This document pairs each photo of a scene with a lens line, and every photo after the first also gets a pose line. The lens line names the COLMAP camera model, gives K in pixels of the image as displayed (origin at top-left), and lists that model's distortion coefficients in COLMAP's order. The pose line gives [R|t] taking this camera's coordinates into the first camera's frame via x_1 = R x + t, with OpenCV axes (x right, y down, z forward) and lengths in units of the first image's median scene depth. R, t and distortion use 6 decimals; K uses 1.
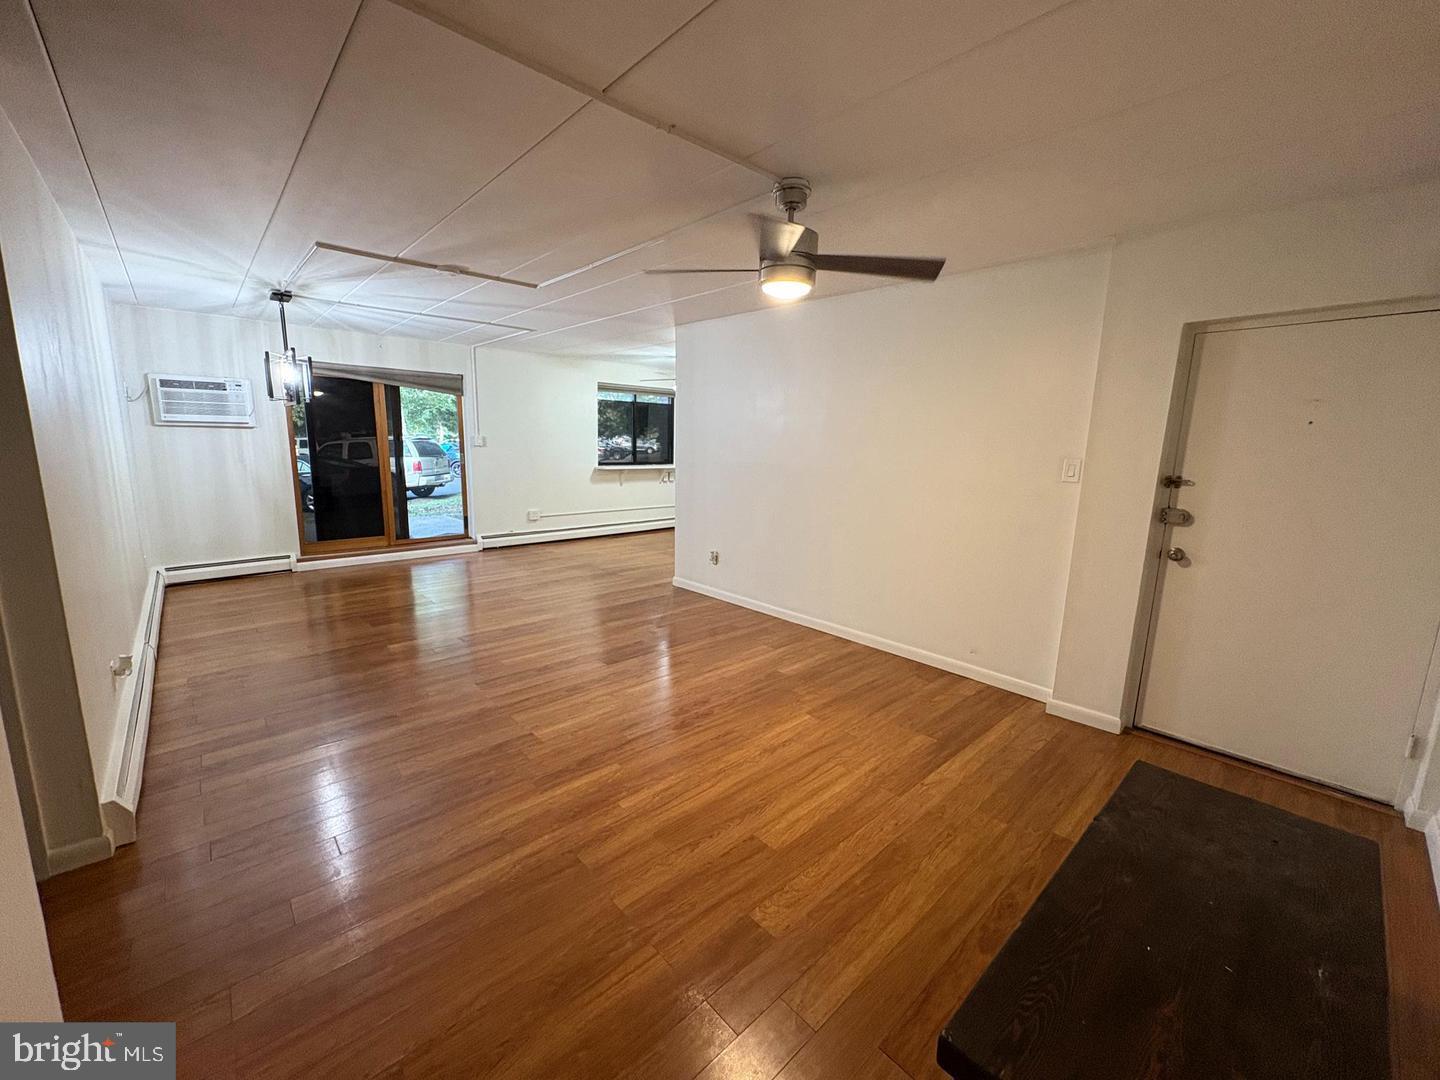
lens RADIAL K [[575.9, 0, 724.8], [0, 575.9, 535.2], [0, 0, 1]] dist [0.002423, 0.000093]
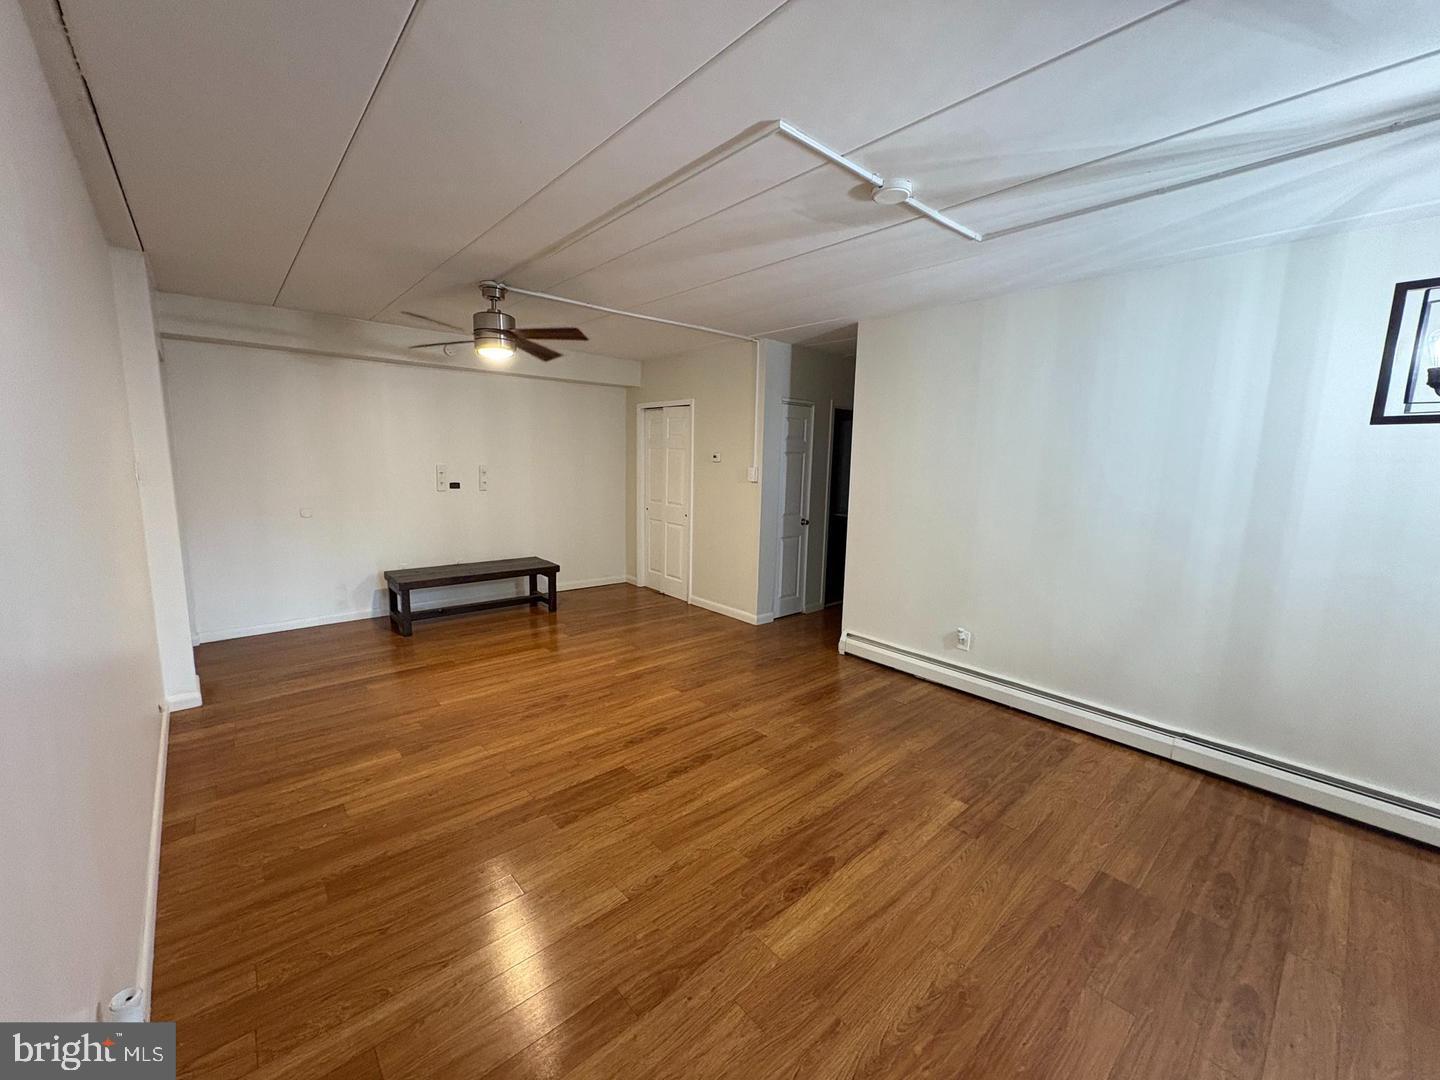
lens RADIAL K [[575.9, 0, 721.9], [0, 575.9, 541.0], [0, 0, 1]] dist [0.002423, 0.000093]
pose [[-0.998535, -0.050727, 0.018819, -0.430538], [-0.042367, 0.949413, 0.311158, -0.378784], [-0.033652, 0.309905, -0.950172, 2.104759]]
